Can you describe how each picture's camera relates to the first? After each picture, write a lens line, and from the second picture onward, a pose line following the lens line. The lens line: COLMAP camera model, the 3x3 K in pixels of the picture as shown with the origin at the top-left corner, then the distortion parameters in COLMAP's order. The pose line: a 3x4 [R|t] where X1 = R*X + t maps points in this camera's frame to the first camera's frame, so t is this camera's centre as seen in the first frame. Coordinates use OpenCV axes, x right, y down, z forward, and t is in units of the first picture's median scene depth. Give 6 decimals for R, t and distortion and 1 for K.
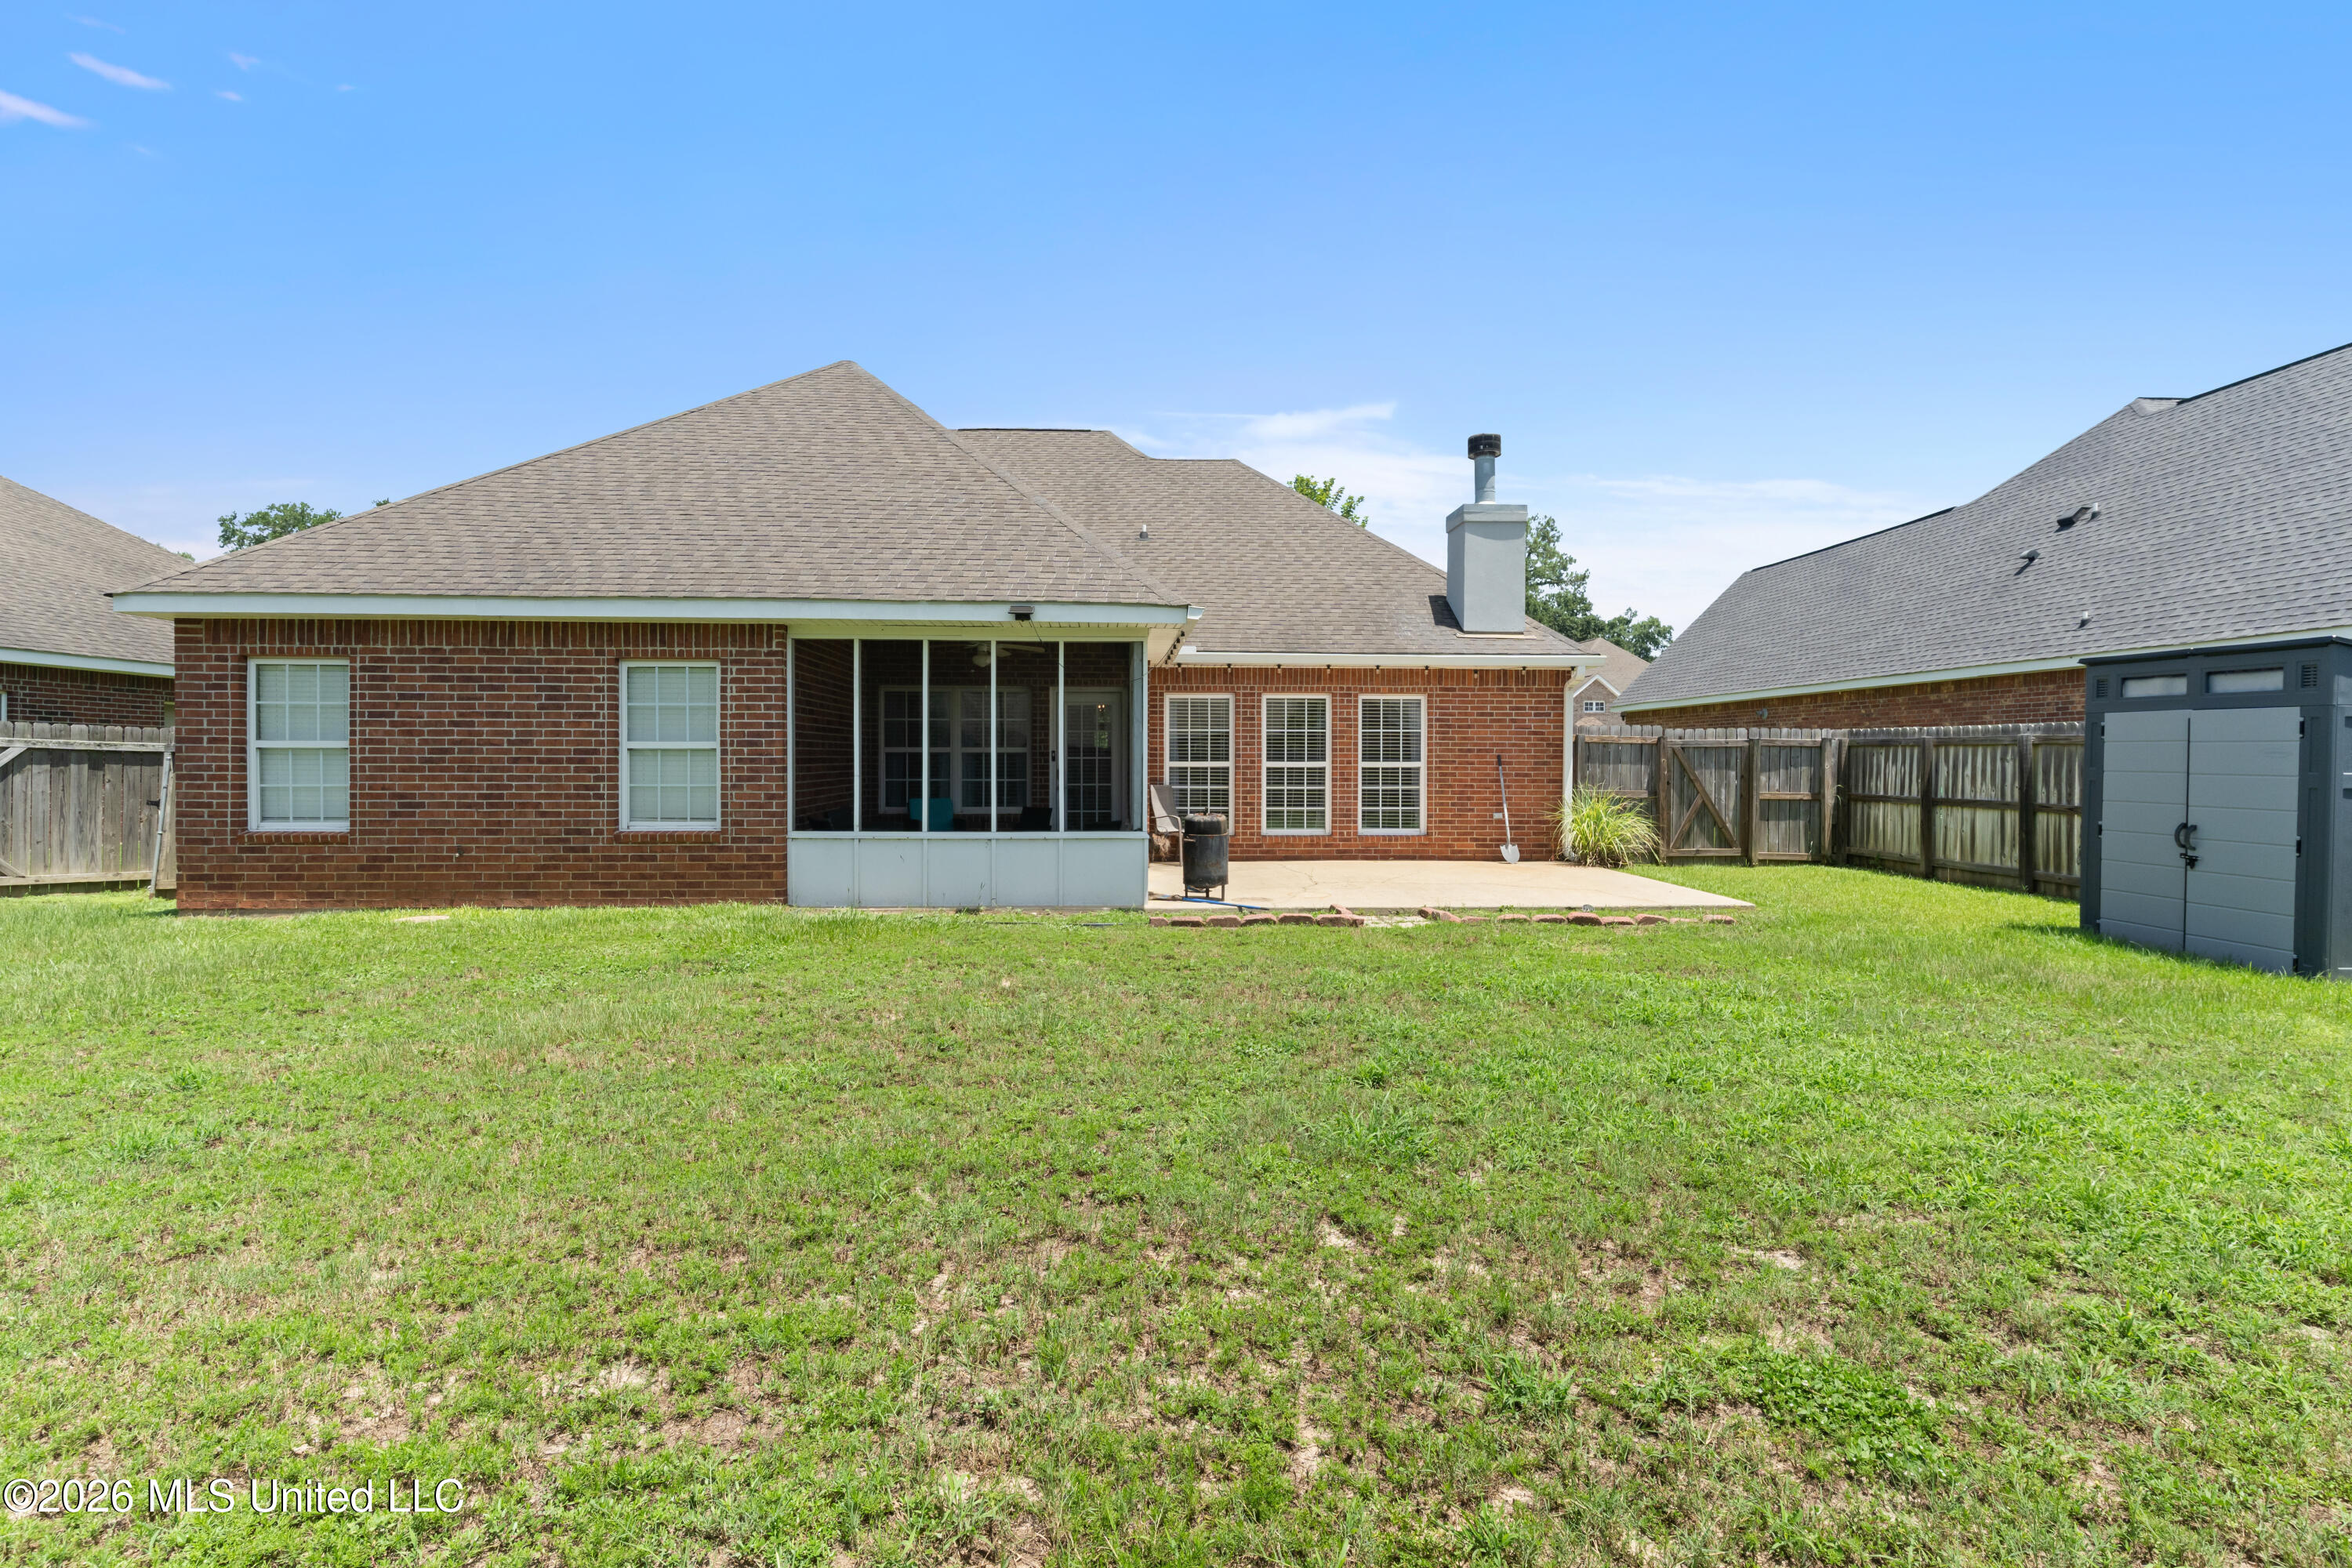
lens RADIAL K [[1142.7, 0, 1190.5], [0, 1142.7, 783.9], [0, 0, 1]] dist [-0.001604, 0.000467]
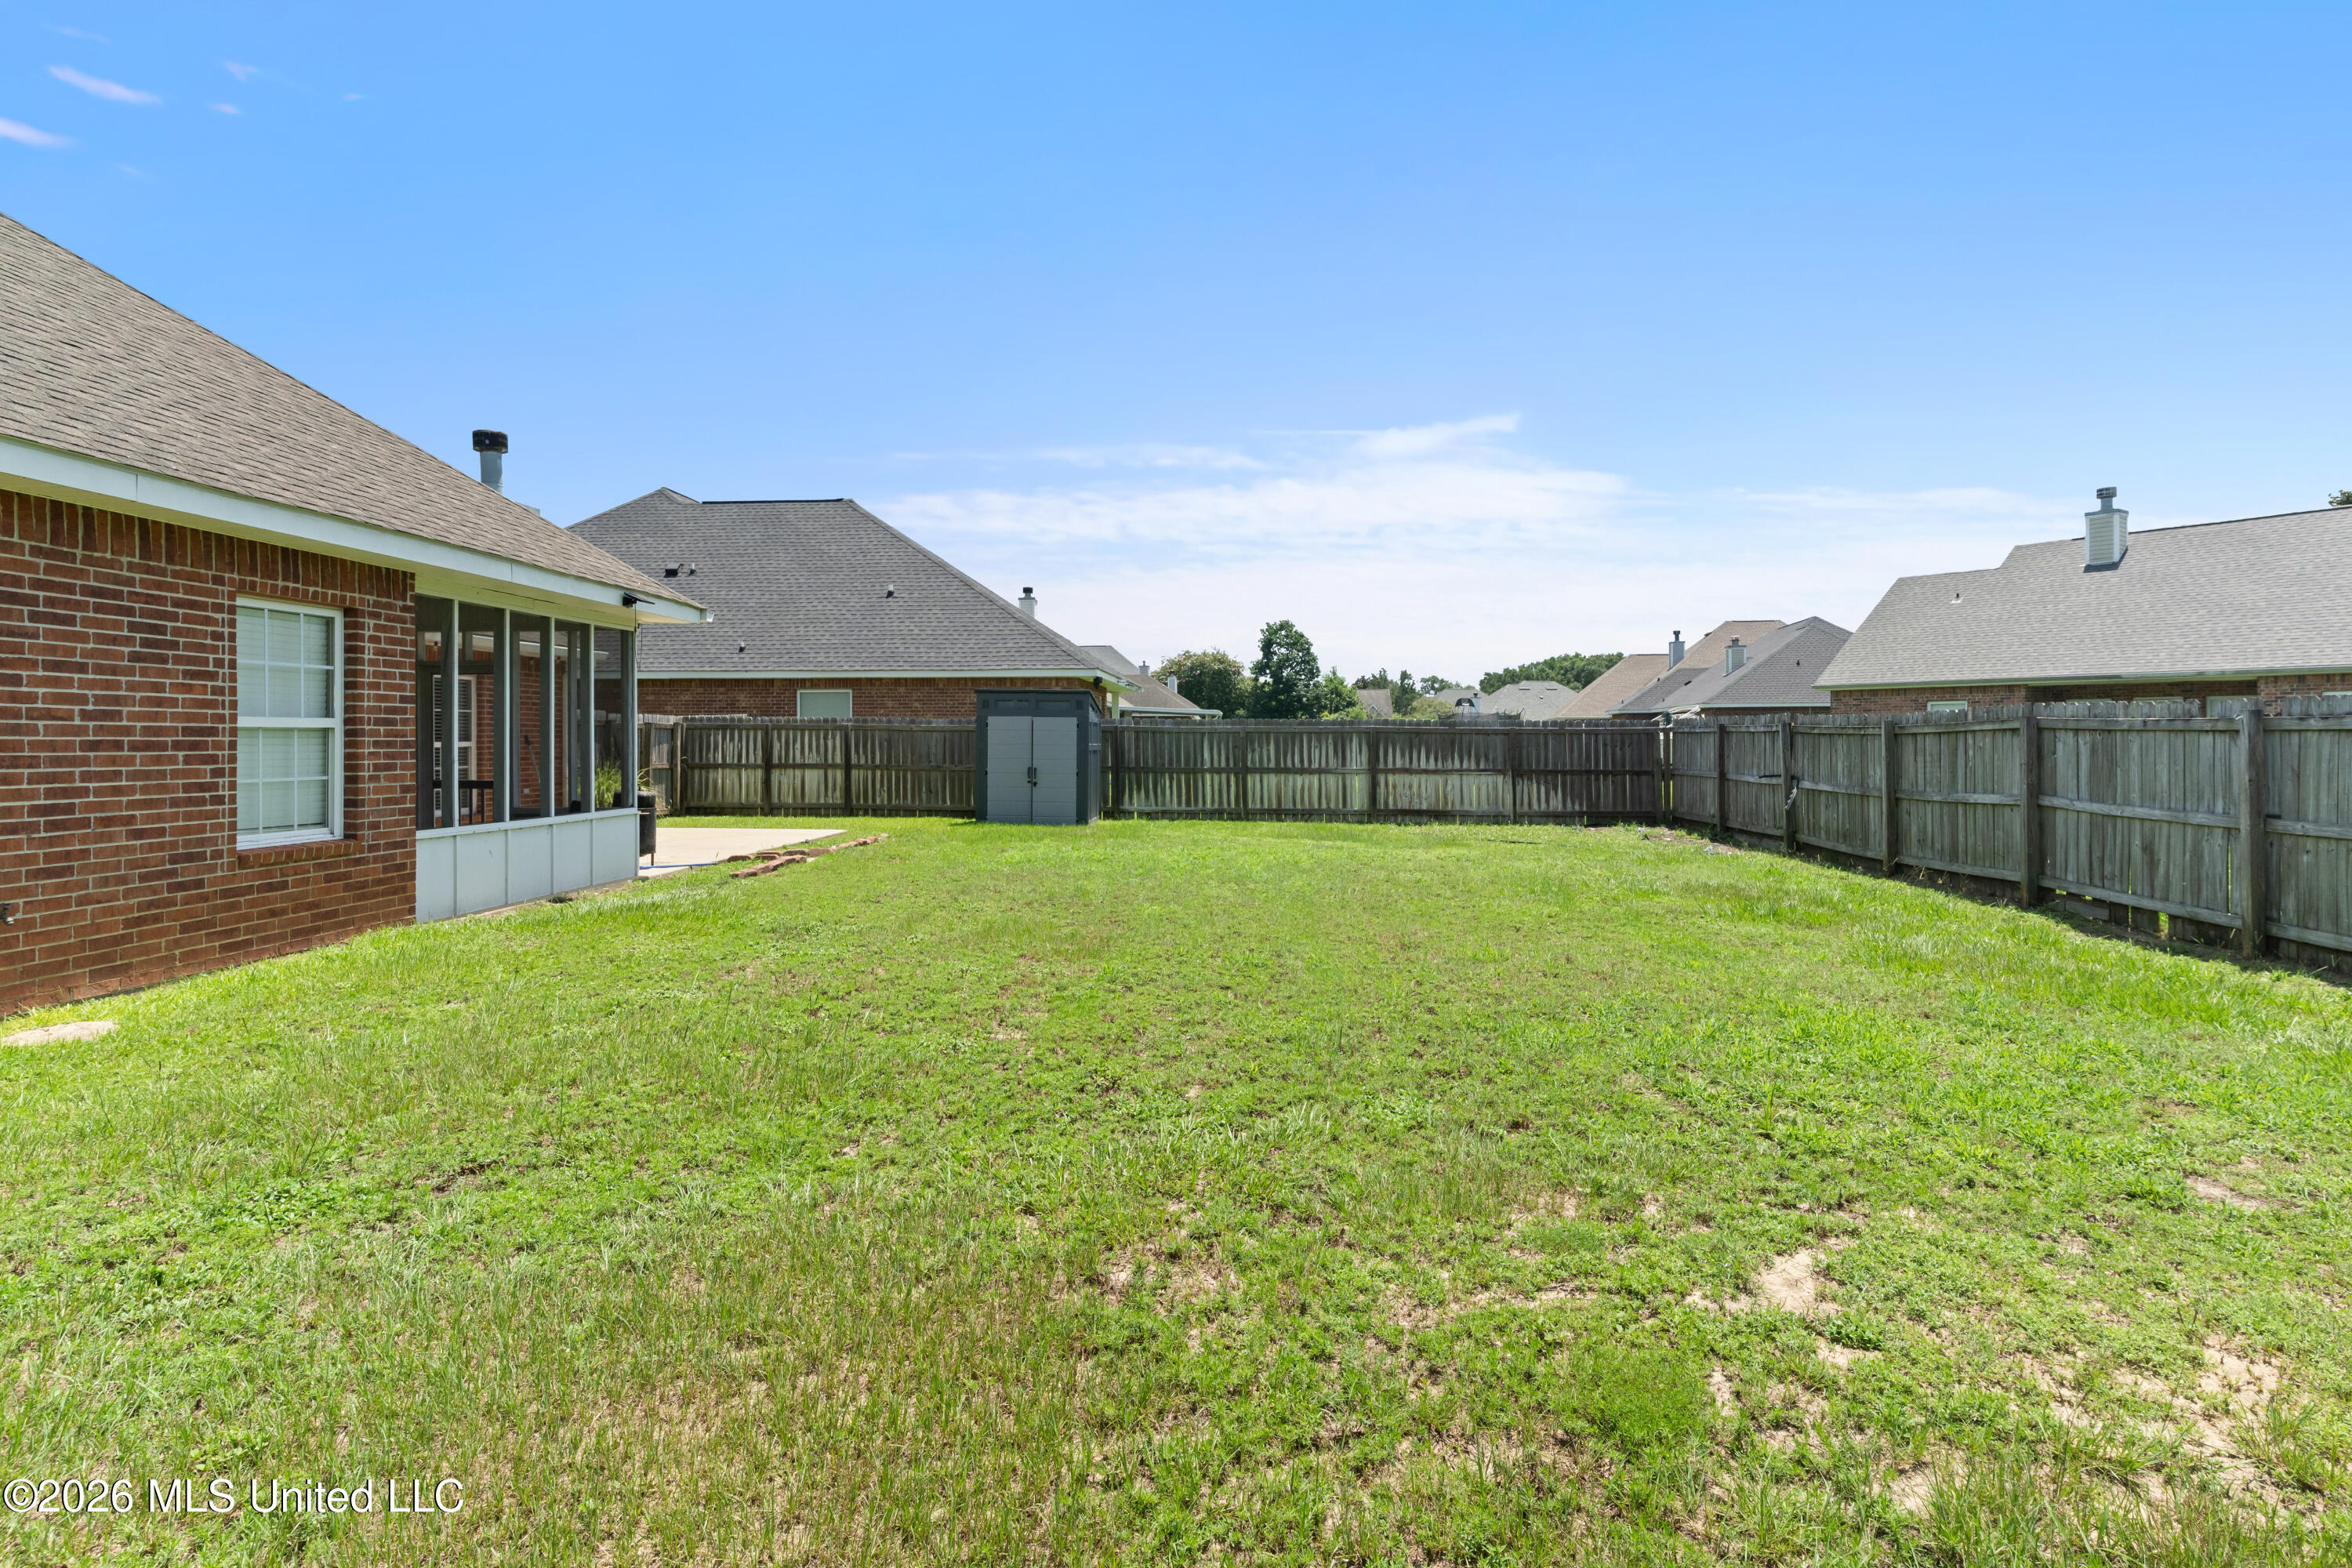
lens RADIAL K [[1142.7, 0, 1223.4], [0, 1142.7, 731.2], [0, 0, 1]] dist [-0.001604, 0.000467]
pose [[0.077831, 0.004425, 0.996957, -1.120977], [0.019441, 0.999793, -0.005955, -0.013182], [-0.996777, 0.019845, 0.077729, 0.373456]]
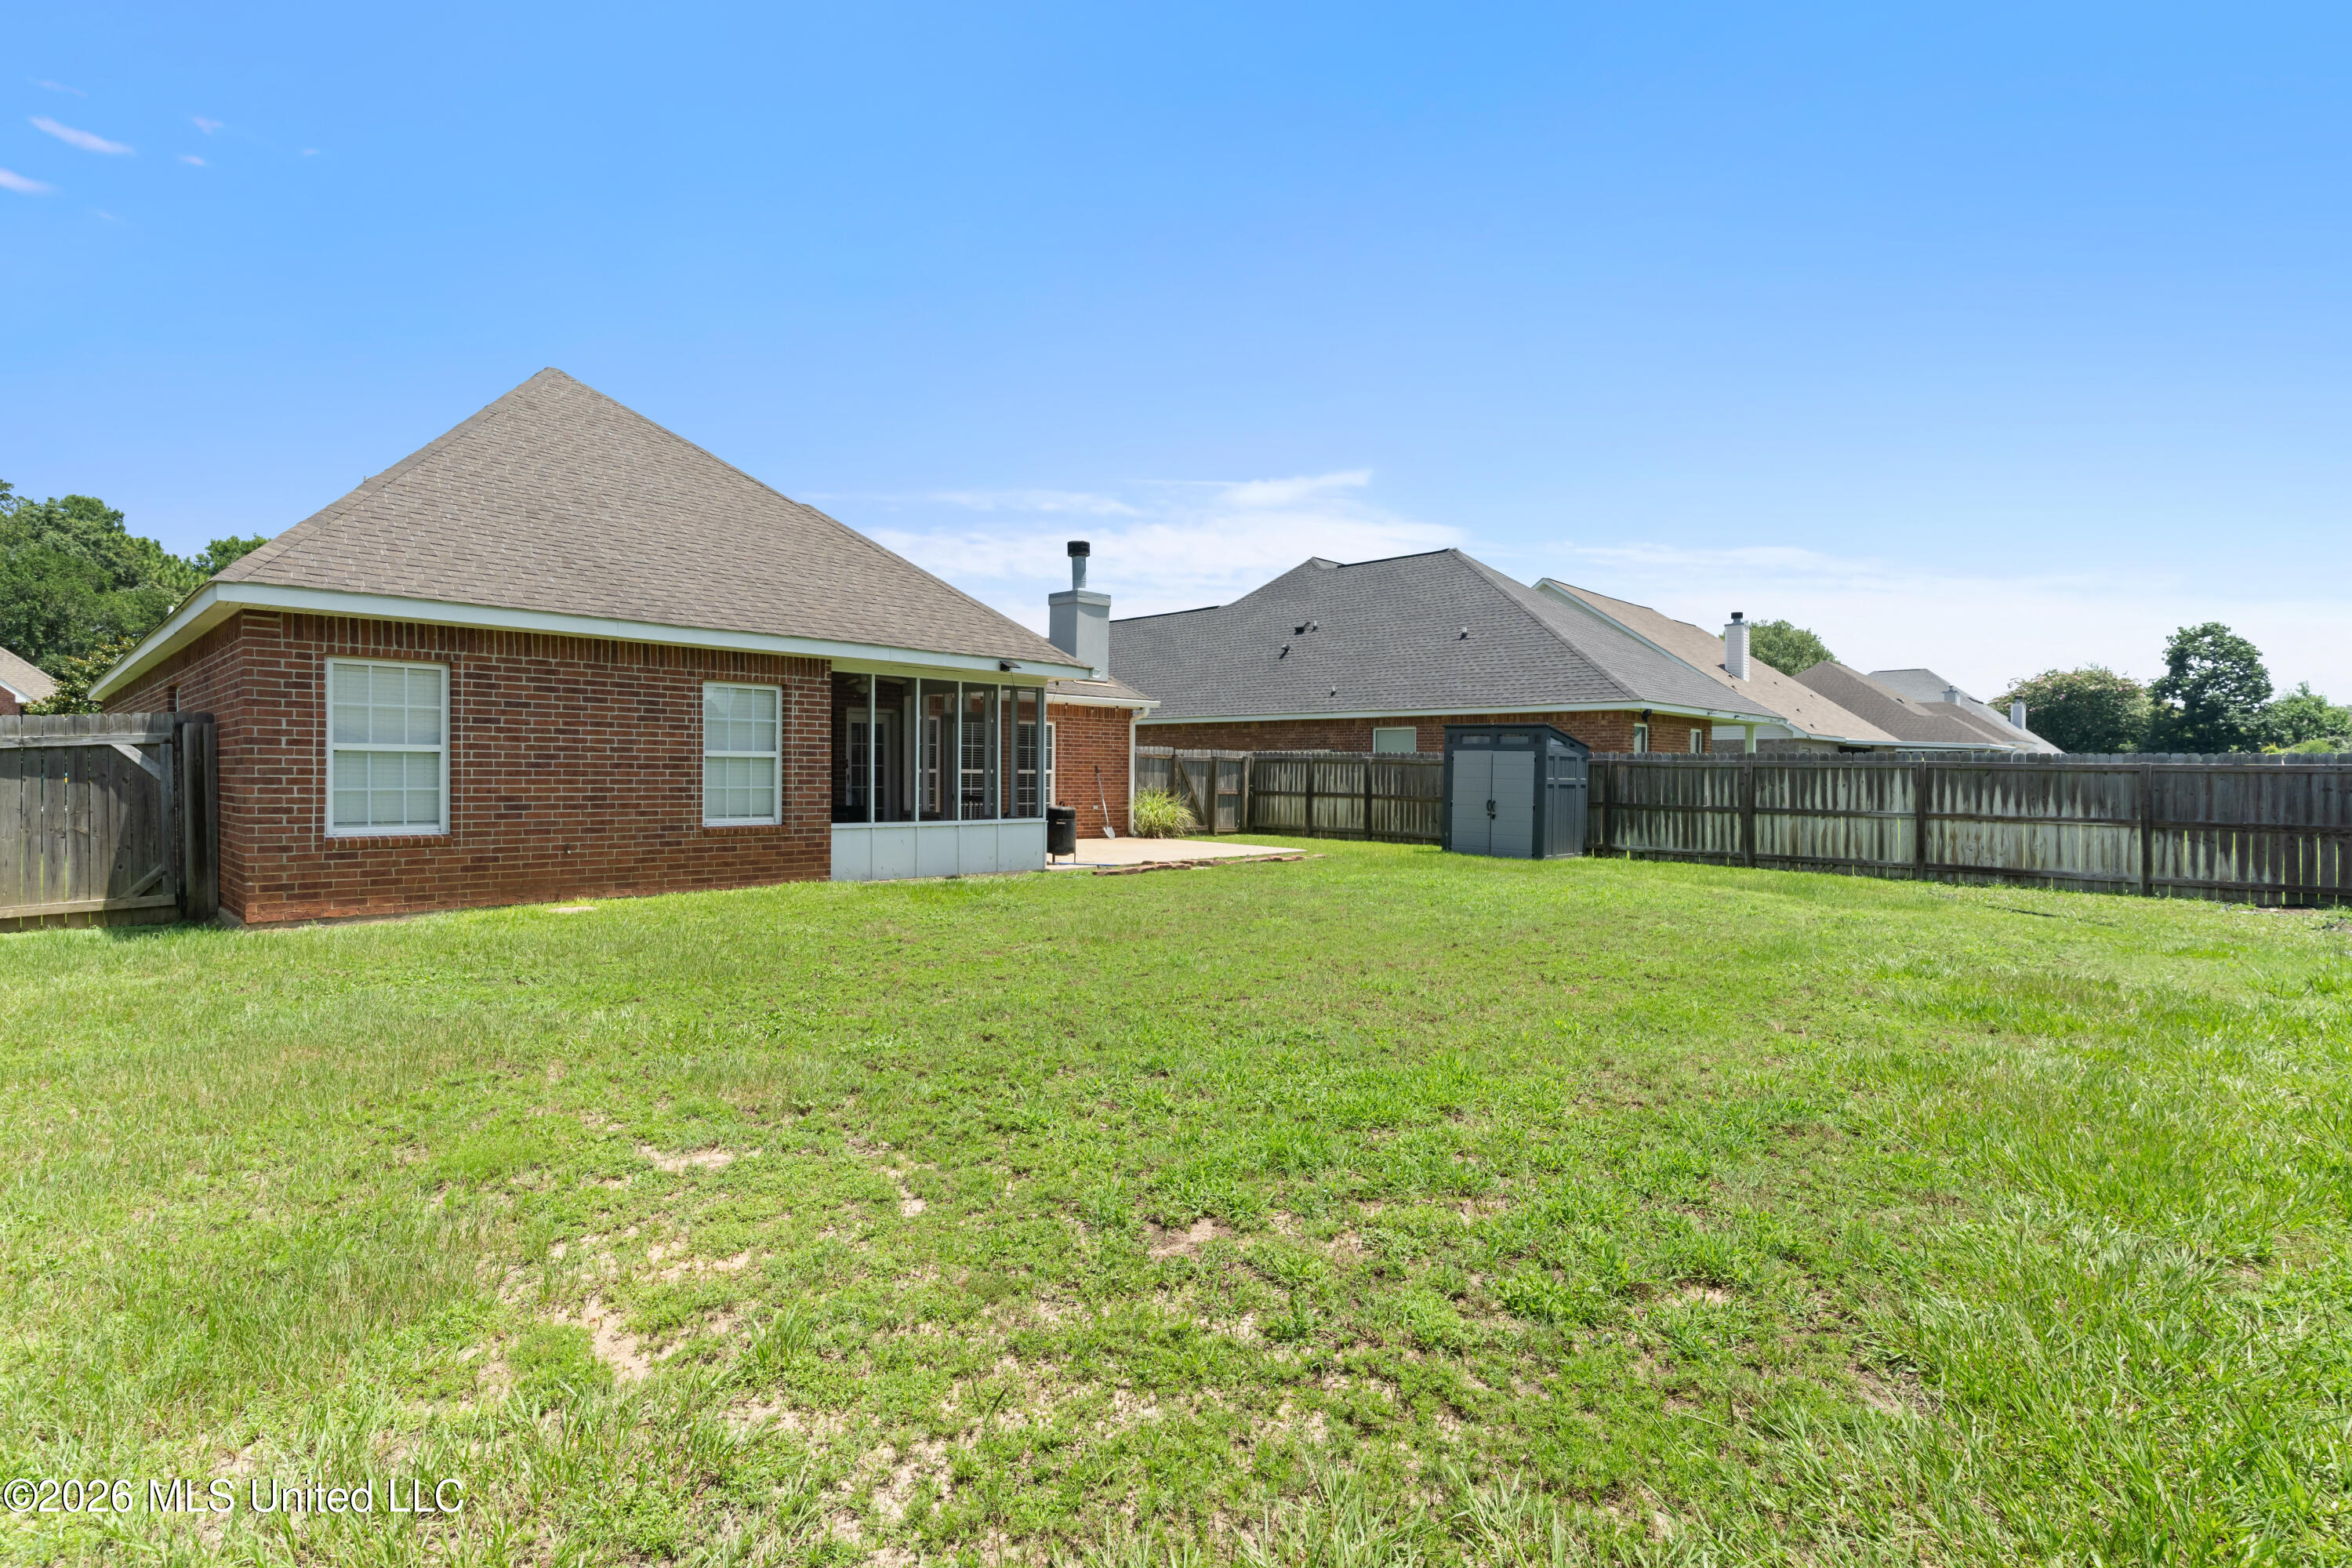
lens RADIAL K [[1142.7, 0, 1211.2], [0, 1142.7, 787.9], [0, 0, 1]] dist [-0.001604, 0.000467]
pose [[0.710165, -0.004993, 0.704018, -0.957265], [0.004944, 0.999986, 0.002106, 0.001773], [-0.704018, 0.001985, 0.710179, -0.199810]]
